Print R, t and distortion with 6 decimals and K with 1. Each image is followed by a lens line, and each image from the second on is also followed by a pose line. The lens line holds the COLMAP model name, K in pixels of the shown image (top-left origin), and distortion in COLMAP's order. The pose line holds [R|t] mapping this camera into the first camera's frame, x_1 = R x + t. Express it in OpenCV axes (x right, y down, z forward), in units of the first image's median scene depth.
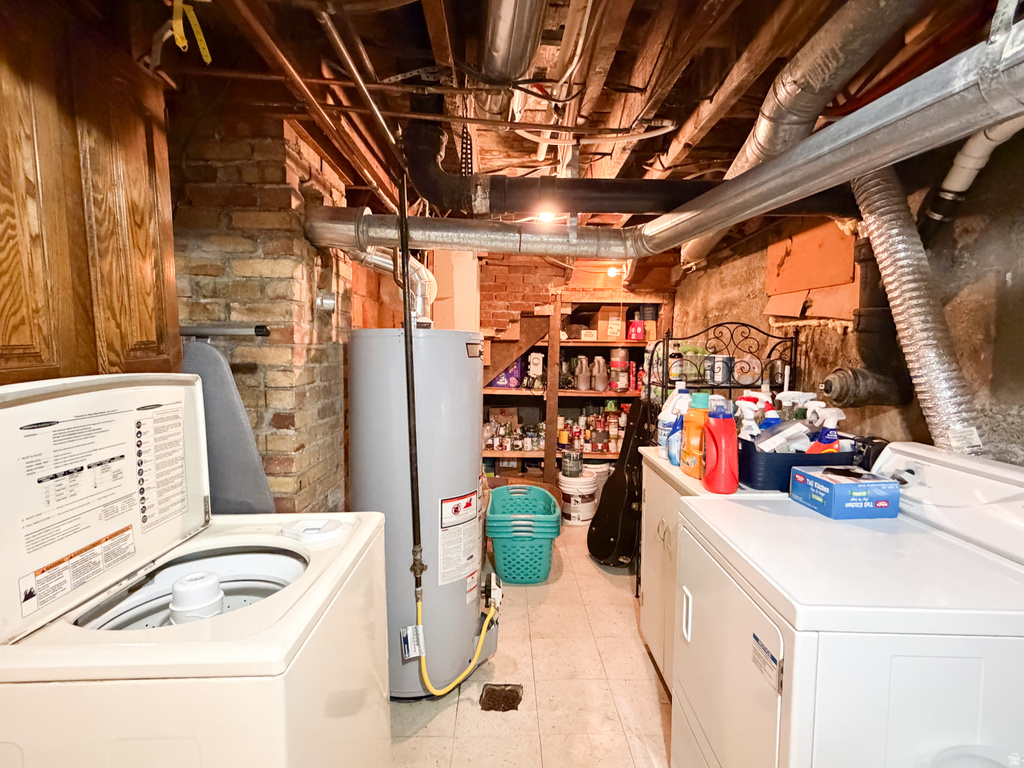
lens RADIAL K [[500.6, 0, 512.0], [0, 500.6, 384.0], [0, 0, 1]] dist [0.002086, 0.000463]
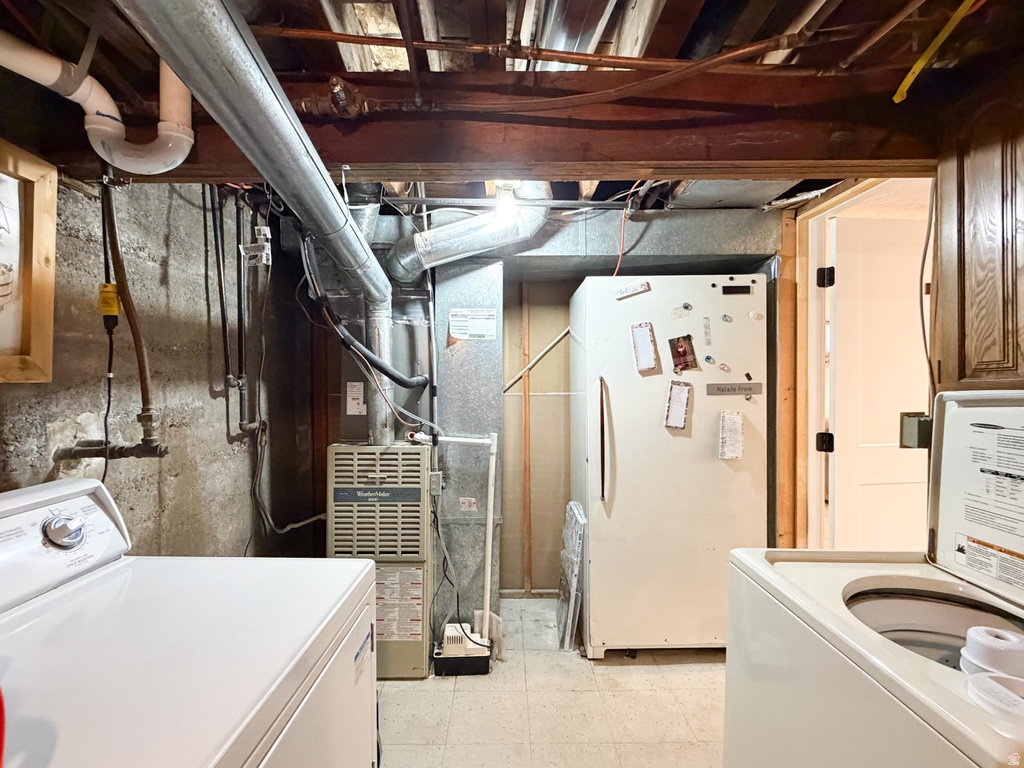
lens RADIAL K [[500.6, 0, 512.0], [0, 500.6, 384.0], [0, 0, 1]] dist [0.002086, 0.000463]
pose [[-0.999801, -0.011698, 0.016149, 0.206858], [-0.010326, 0.996533, 0.082559, -0.111605], [-0.017058, 0.082376, -0.996455, 2.268820]]
